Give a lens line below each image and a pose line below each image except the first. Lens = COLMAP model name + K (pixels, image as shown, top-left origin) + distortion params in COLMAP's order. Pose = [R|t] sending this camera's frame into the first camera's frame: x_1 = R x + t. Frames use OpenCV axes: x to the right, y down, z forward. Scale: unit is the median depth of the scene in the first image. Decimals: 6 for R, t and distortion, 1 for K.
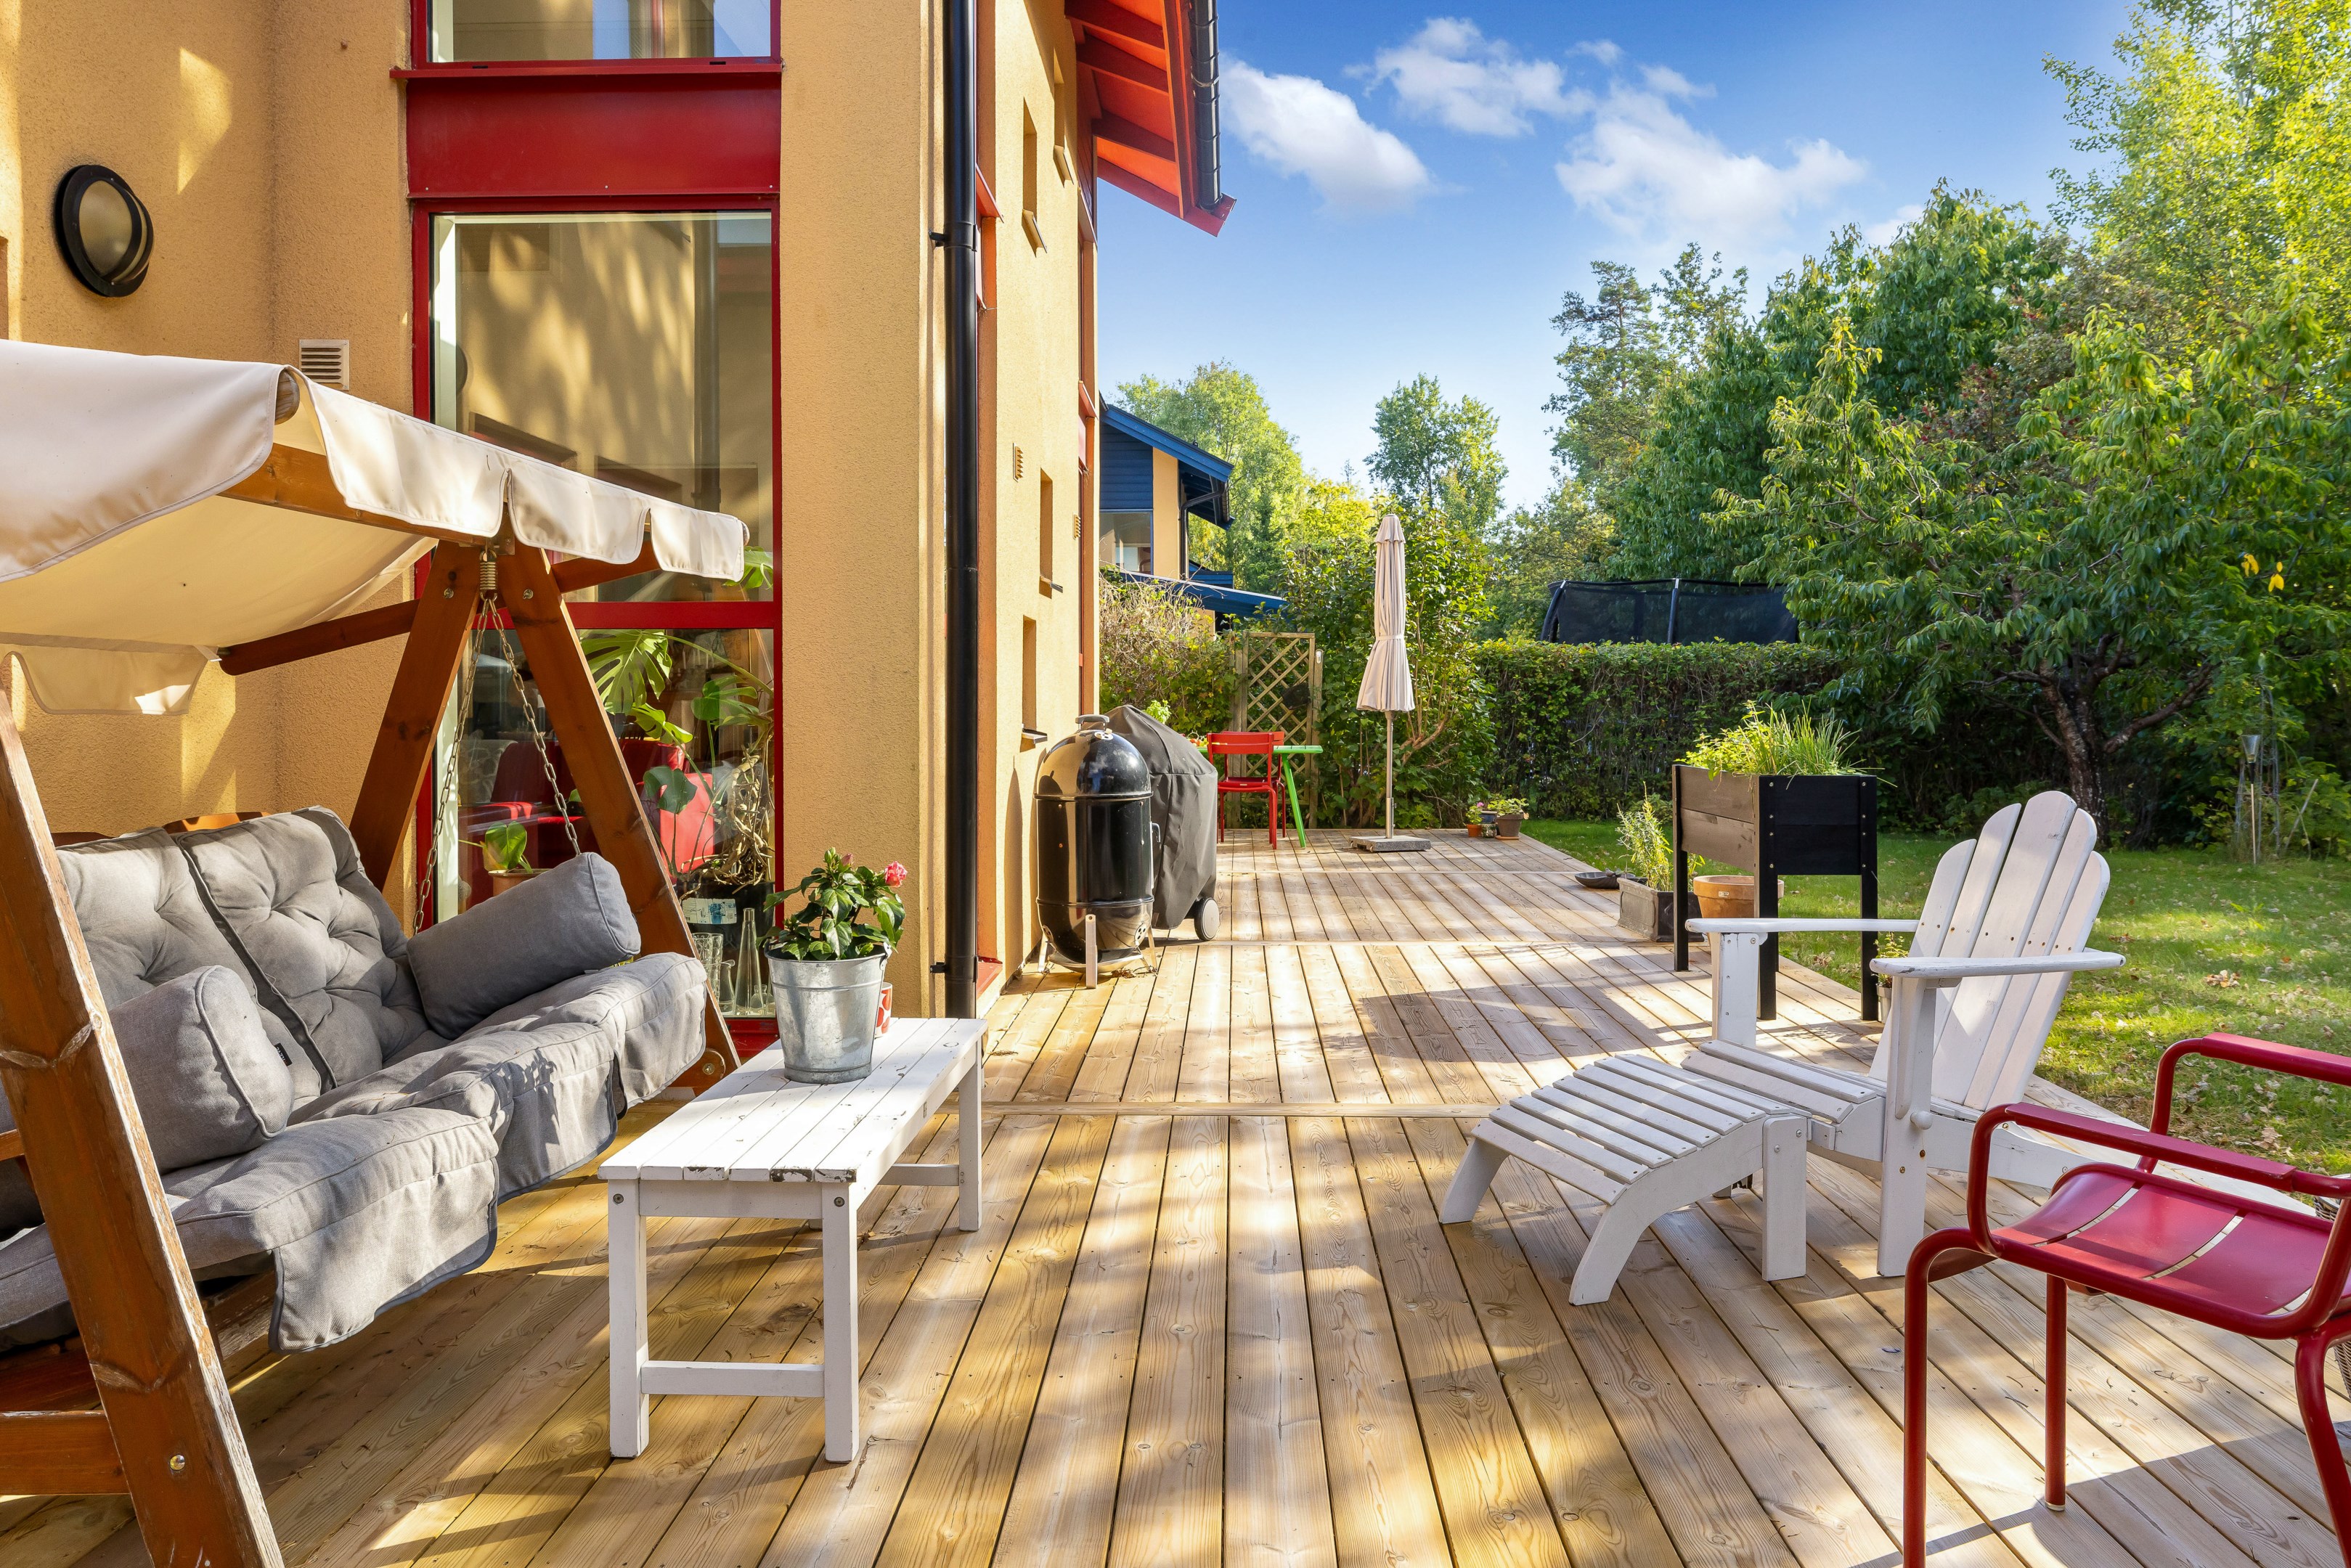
lens RADIAL K [[1616.1, 0, 1175.8], [0, 1616.1, 777.2], [0, 0, 1]] dist [0.002414, 0.001484]
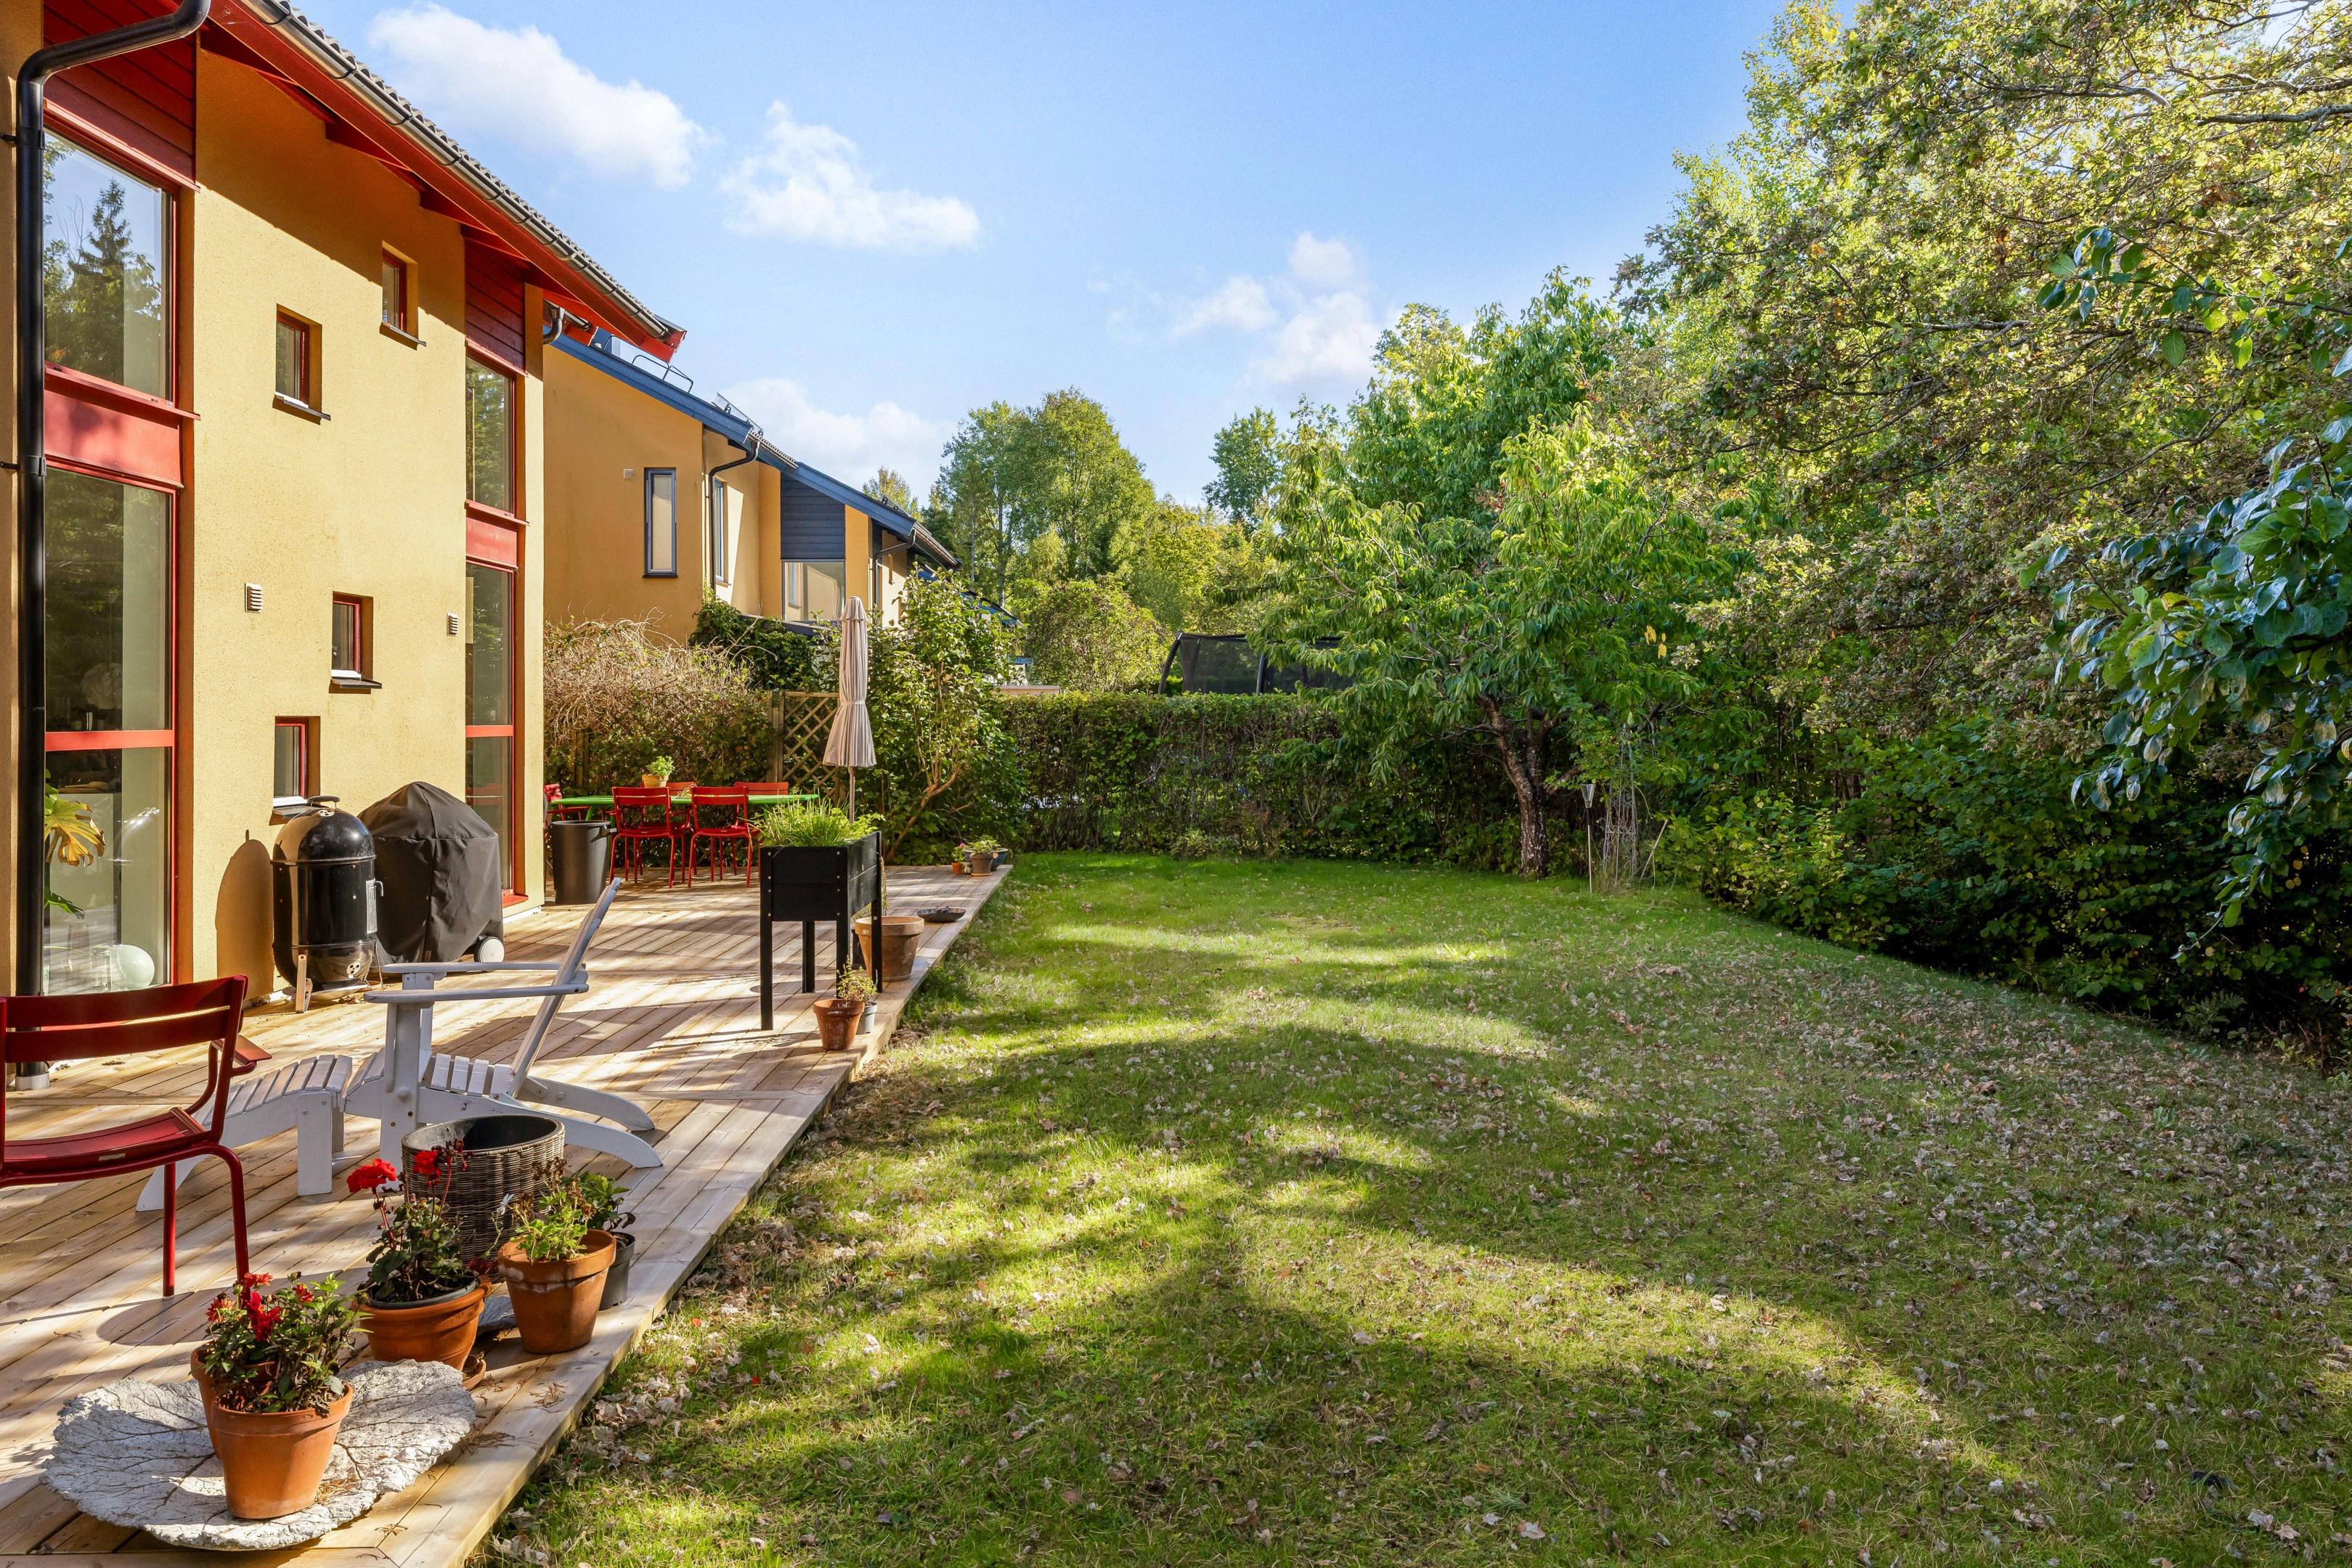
lens RADIAL K [[1613.4, 0, 1176.2], [0, 1613.4, 771.3], [0, 0, 1]] dist [-0.000840, 0.000141]
pose [[0.997952, -0.003598, 0.063873, 0.139043], [0.004515, 0.999889, -0.014231, -0.009665], [-0.063814, 0.014490, 0.997857, -0.079249]]
